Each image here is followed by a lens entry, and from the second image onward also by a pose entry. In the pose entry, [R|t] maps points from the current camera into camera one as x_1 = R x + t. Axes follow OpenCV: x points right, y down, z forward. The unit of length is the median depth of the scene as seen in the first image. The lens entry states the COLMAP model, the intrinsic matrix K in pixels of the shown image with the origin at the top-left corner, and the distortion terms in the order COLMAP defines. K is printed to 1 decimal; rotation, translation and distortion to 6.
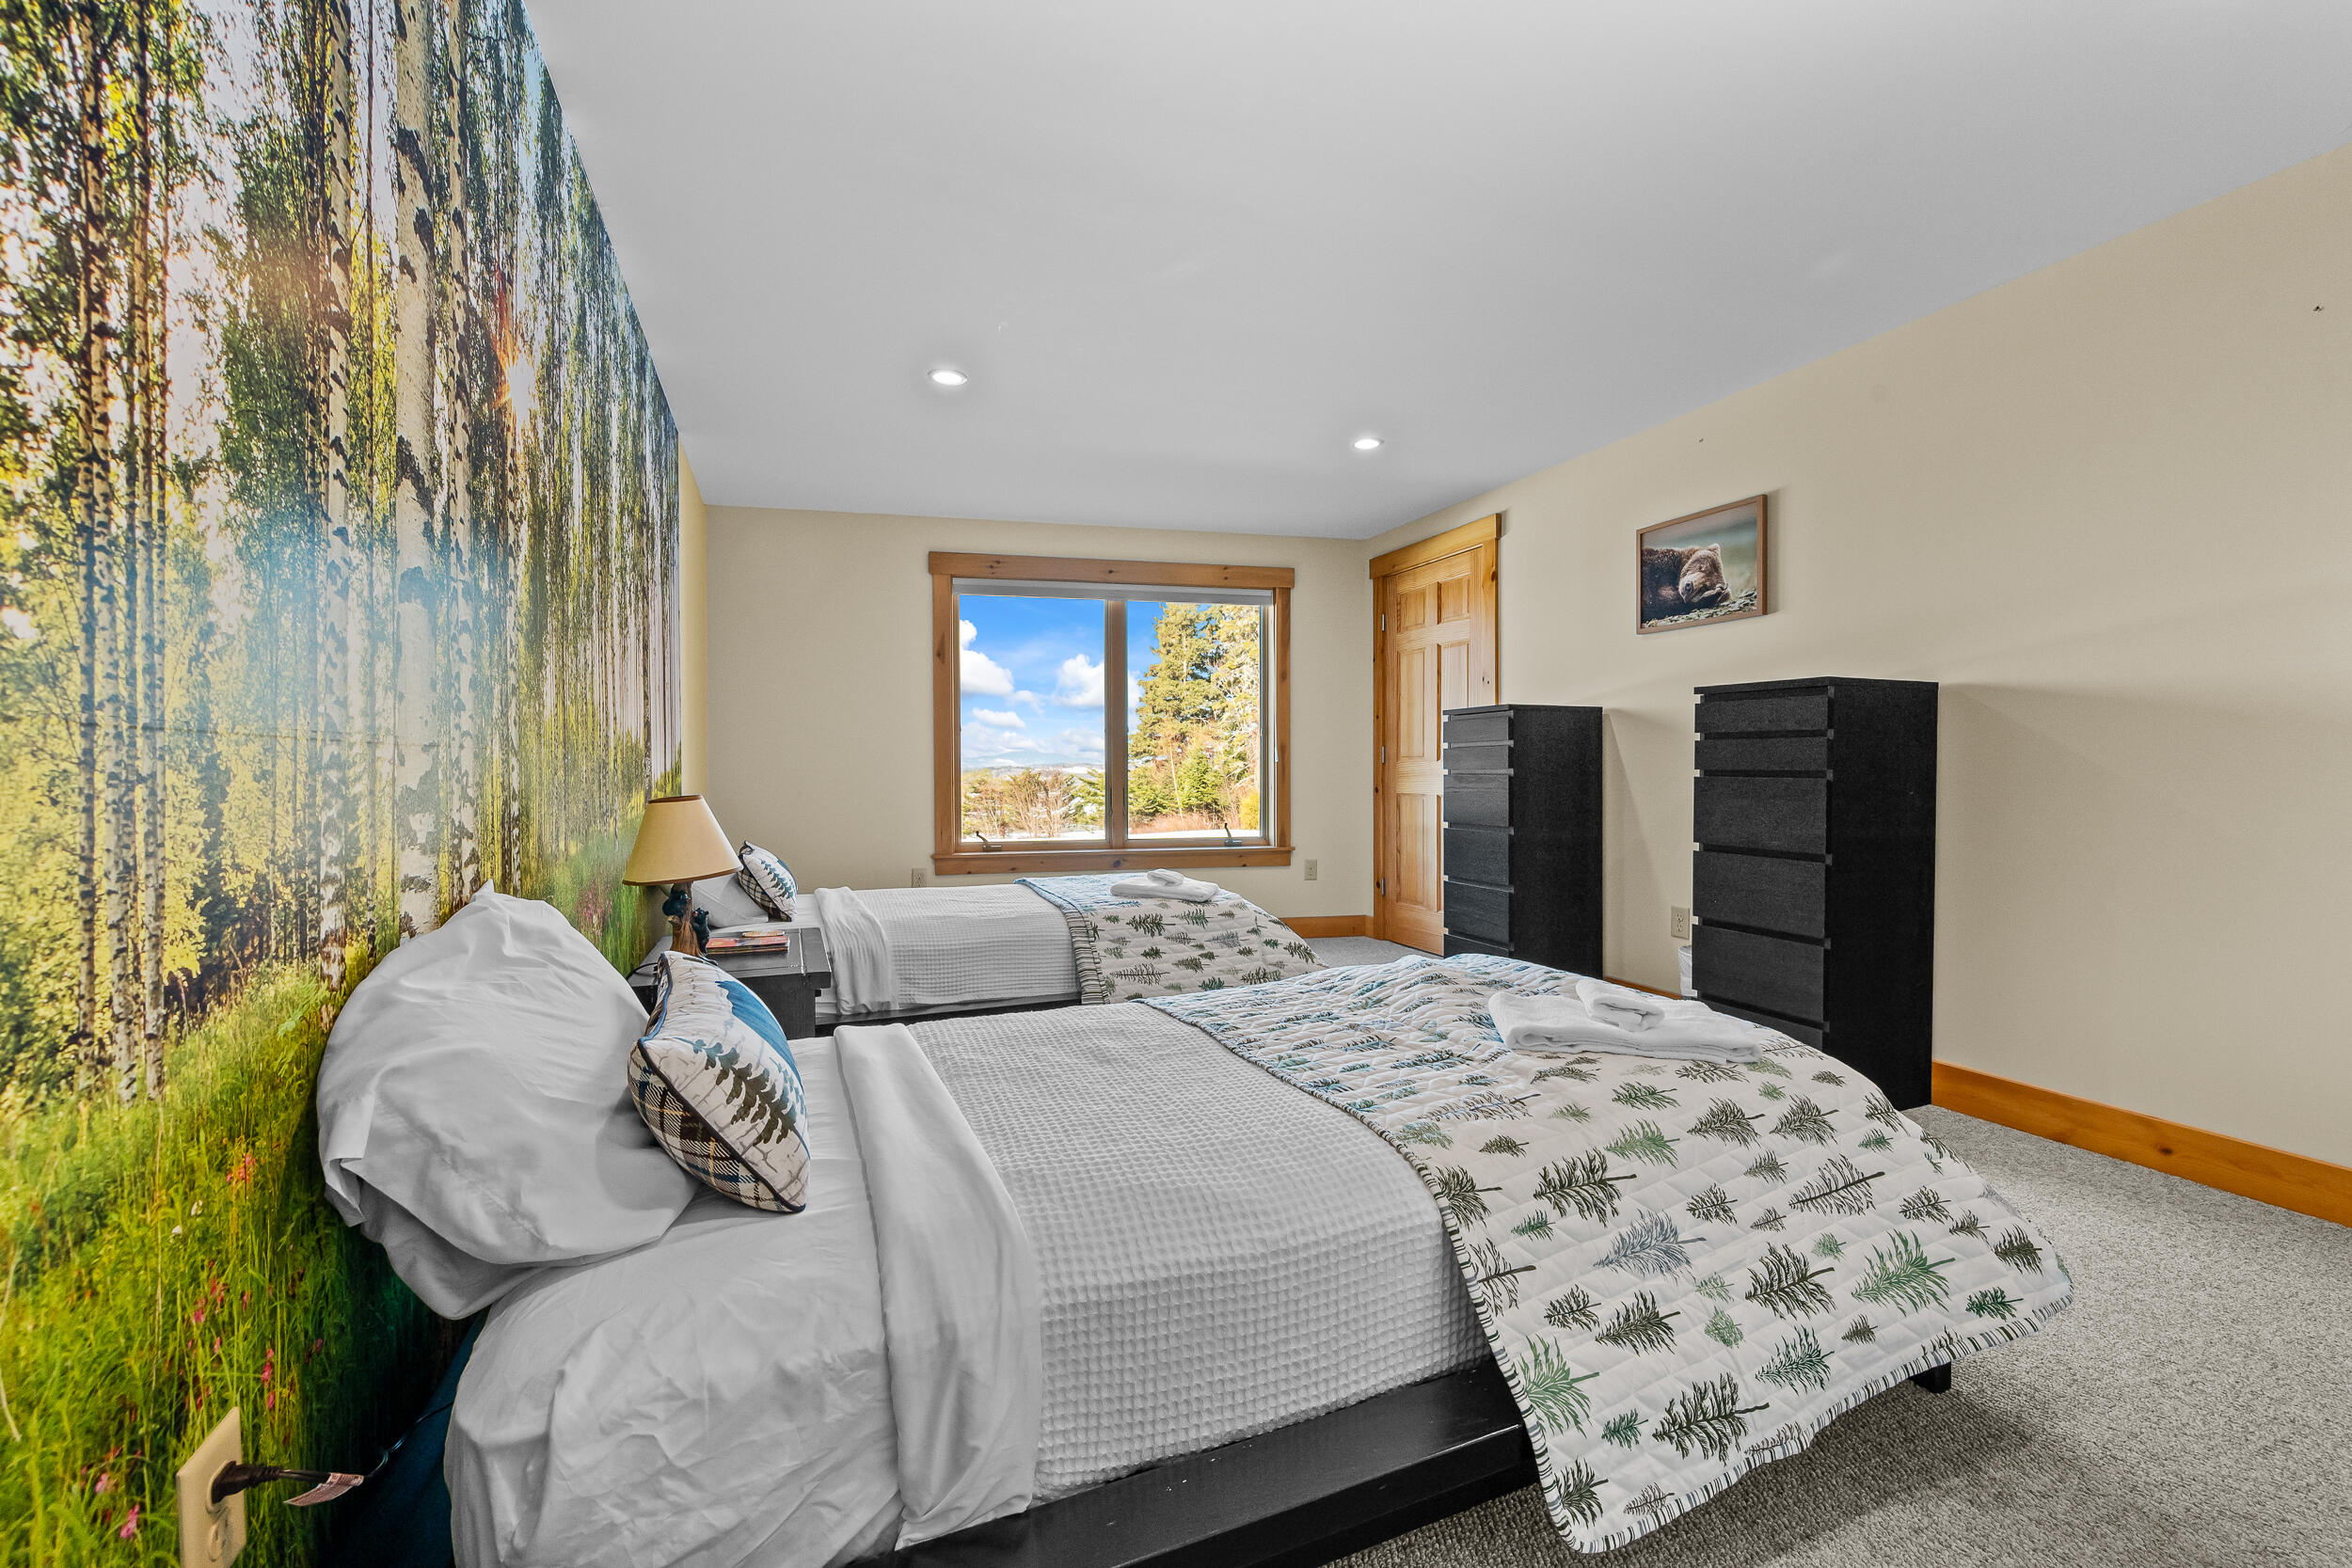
lens RADIAL K [[952.2, 0, 1173.3], [0, 952.2, 791.2], [0, 0, 1]] dist [0.000017, -0.000004]
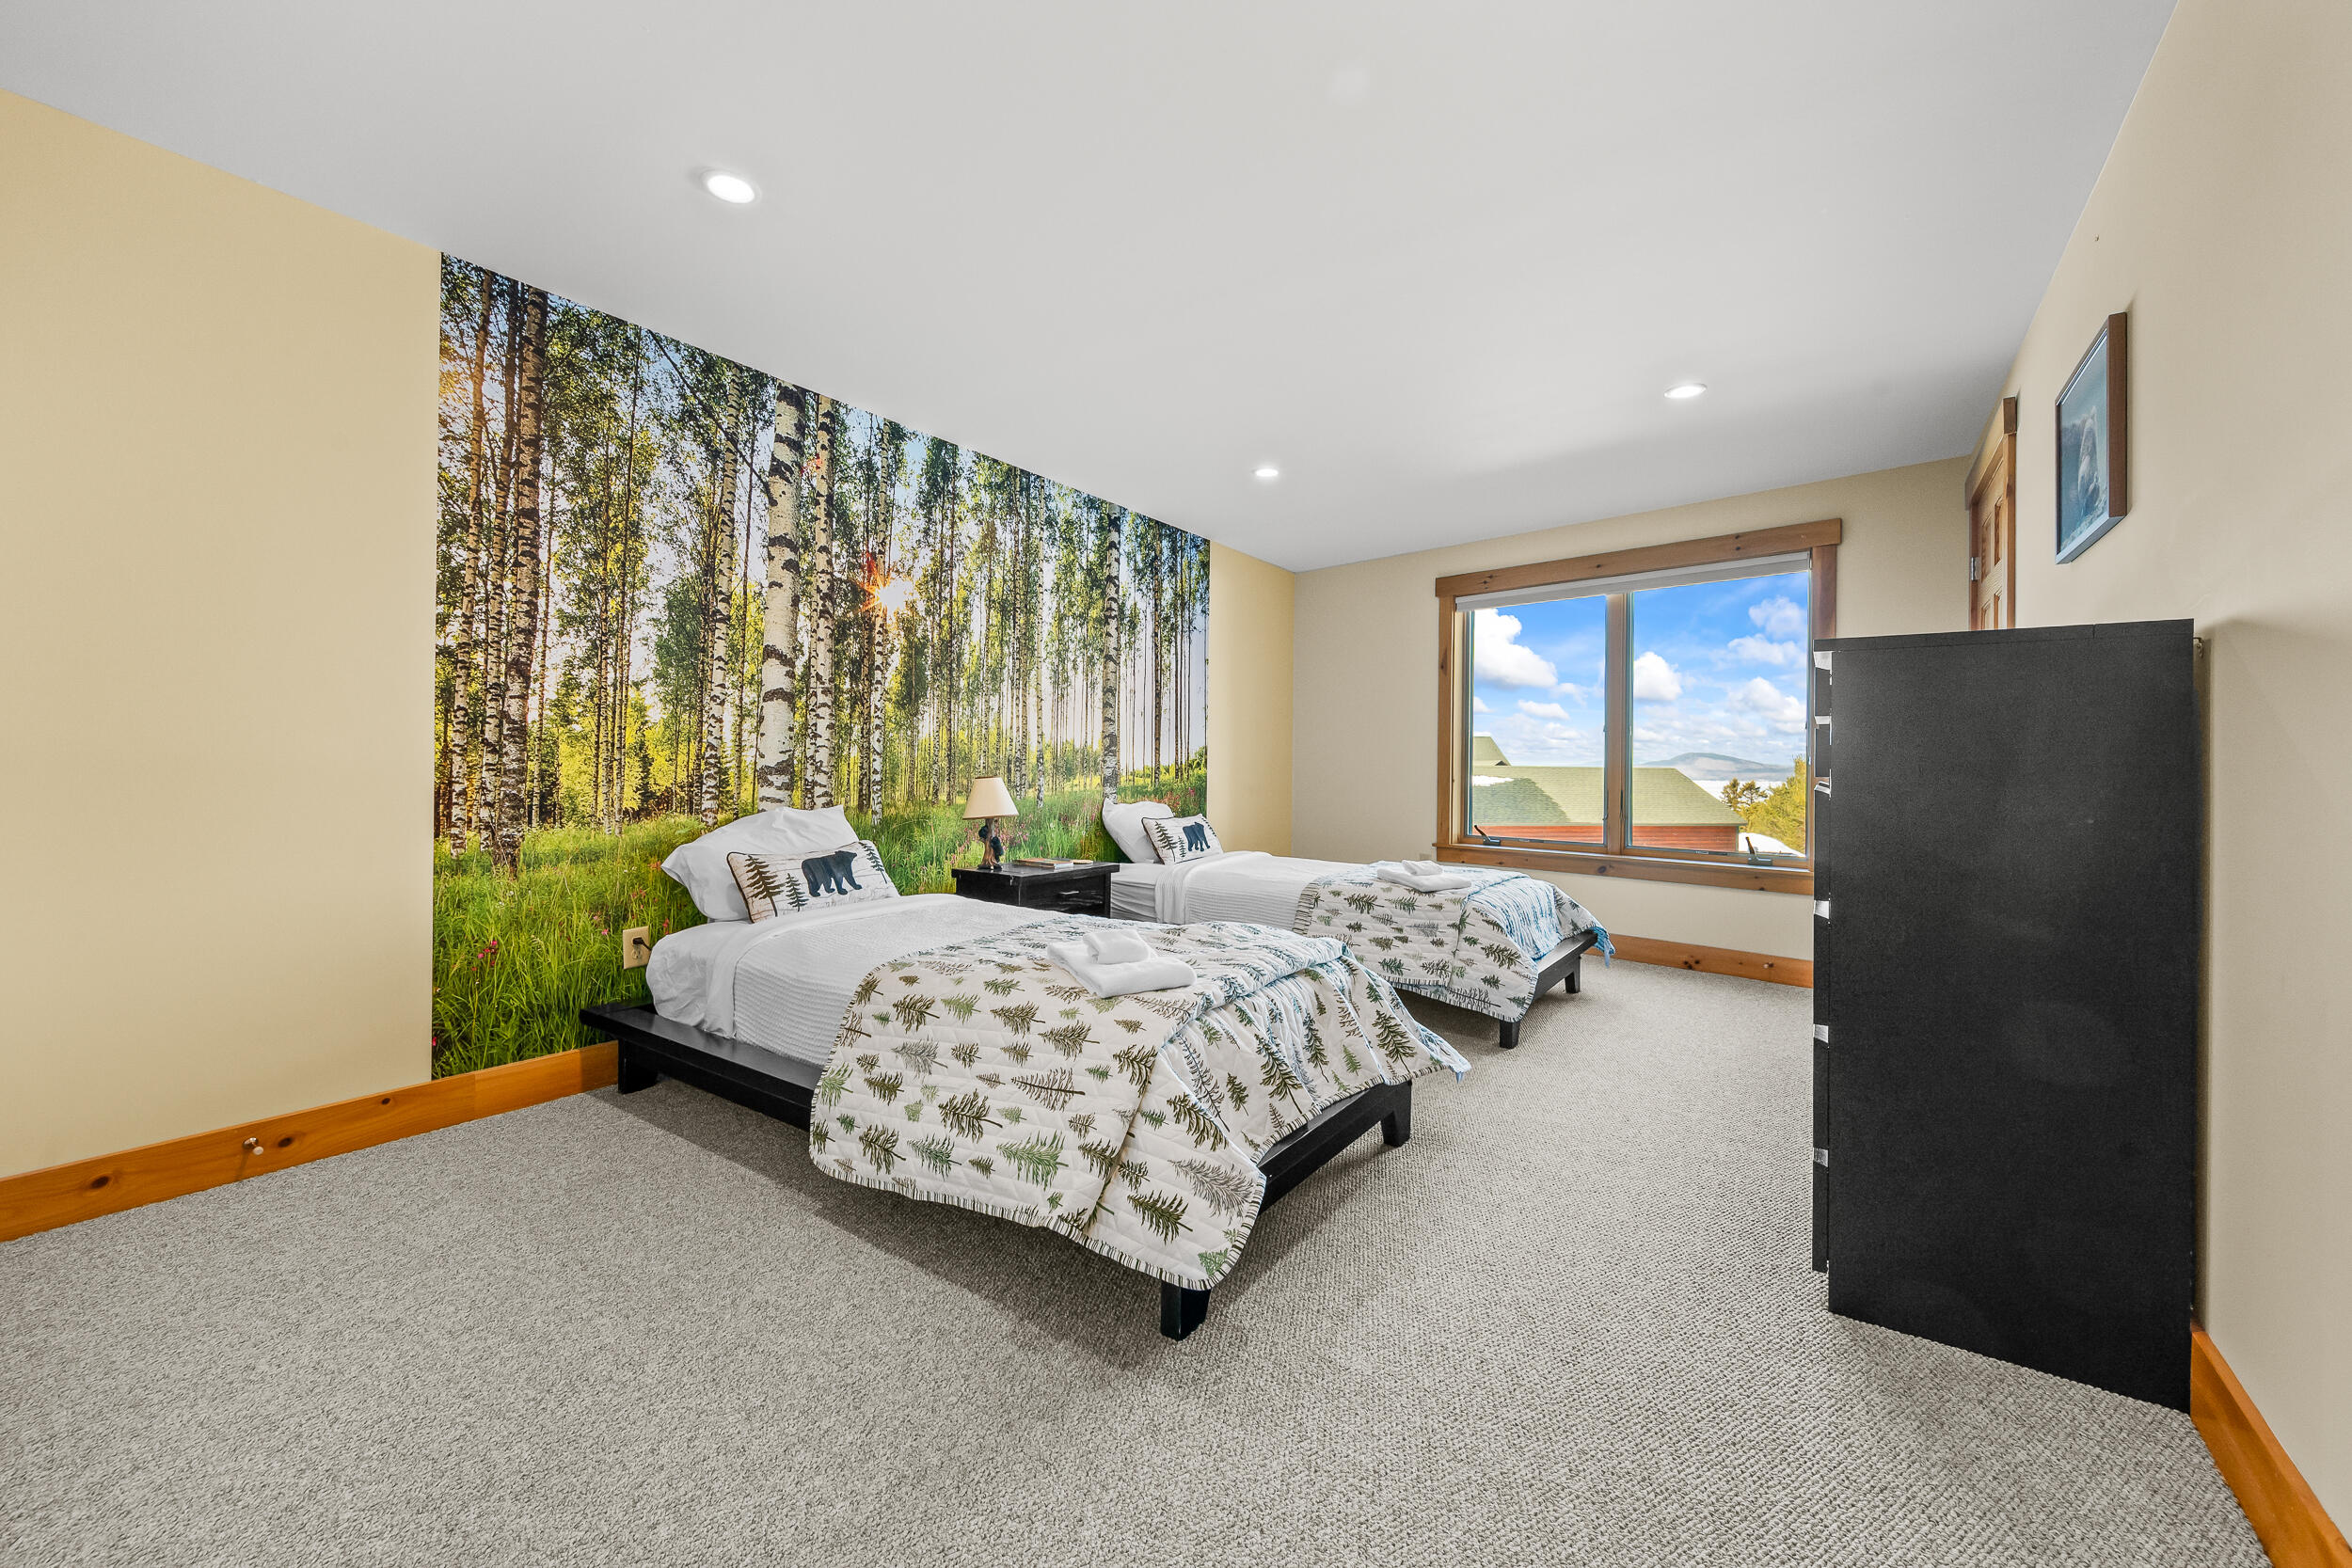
lens RADIAL K [[927.5, 0, 1137.1], [0, 927.5, 771.8], [0, 0, 1]] dist [-0.000532, -0.000024]
pose [[0.513532, 0.016171, -0.857918, 2.055960], [-0.033734, 0.999430, -0.001354, -0.018228], [0.857407, 0.029636, 0.513785, 0.489558]]
